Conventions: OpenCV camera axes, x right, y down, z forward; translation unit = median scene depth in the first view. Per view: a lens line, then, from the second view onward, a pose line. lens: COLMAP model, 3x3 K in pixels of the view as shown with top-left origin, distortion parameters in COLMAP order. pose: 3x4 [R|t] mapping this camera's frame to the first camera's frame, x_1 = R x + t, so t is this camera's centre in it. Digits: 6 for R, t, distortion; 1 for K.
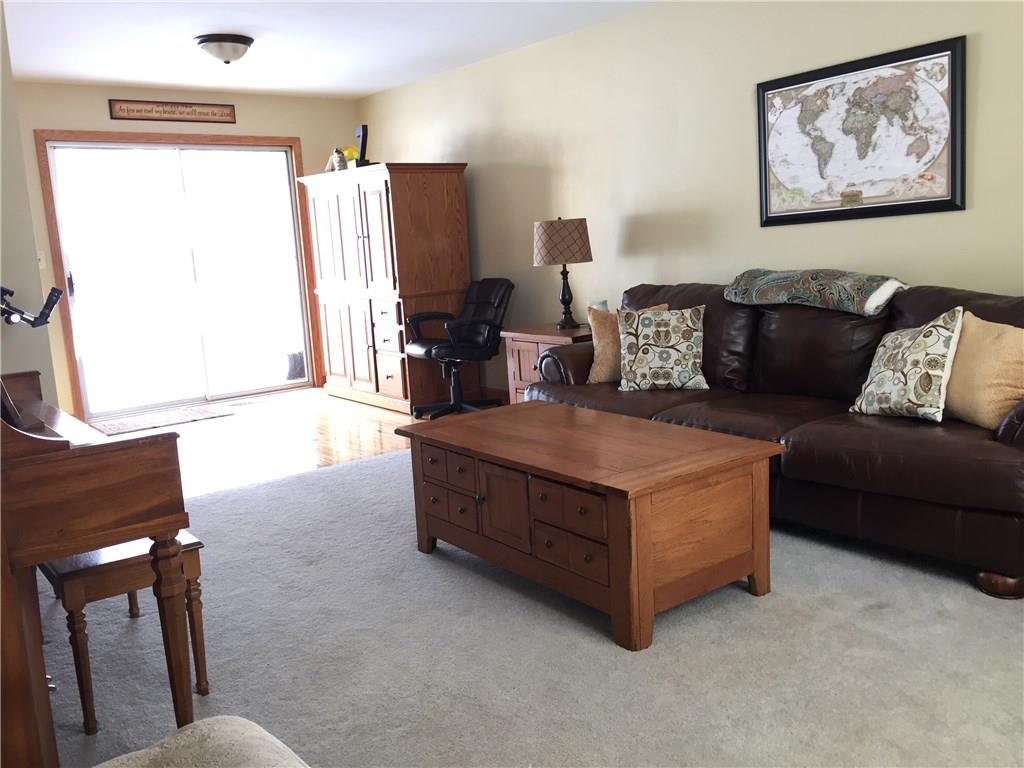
lens RADIAL K [[875.6, 0, 513.9], [0, 875.6, 383.5], [0, 0, 1]] dist [0.075383, -0.103615]
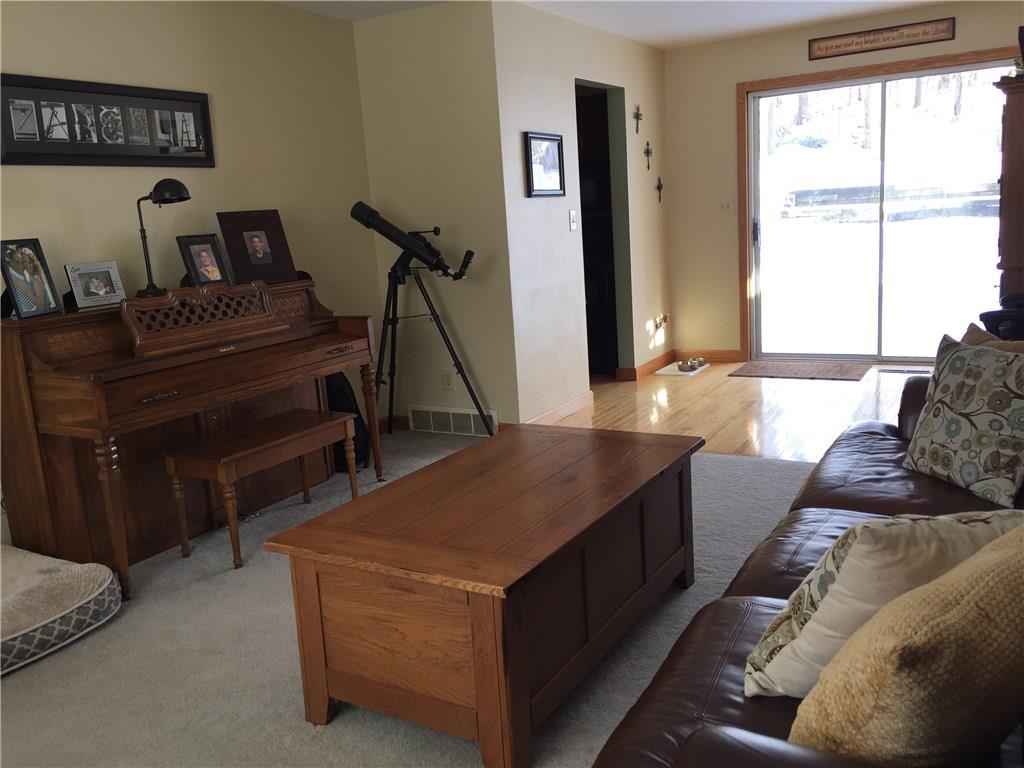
lens RADIAL K [[875.6, 0, 511.5], [0, 875.6, 381.9], [0, 0, 1]] dist [0.075383, -0.103615]
pose [[0.383115, 0.201111, -0.901542, 0.464615], [-0.108859, 0.979039, 0.172138, -0.103988], [0.917264, 0.032193, 0.396977, 0.401411]]
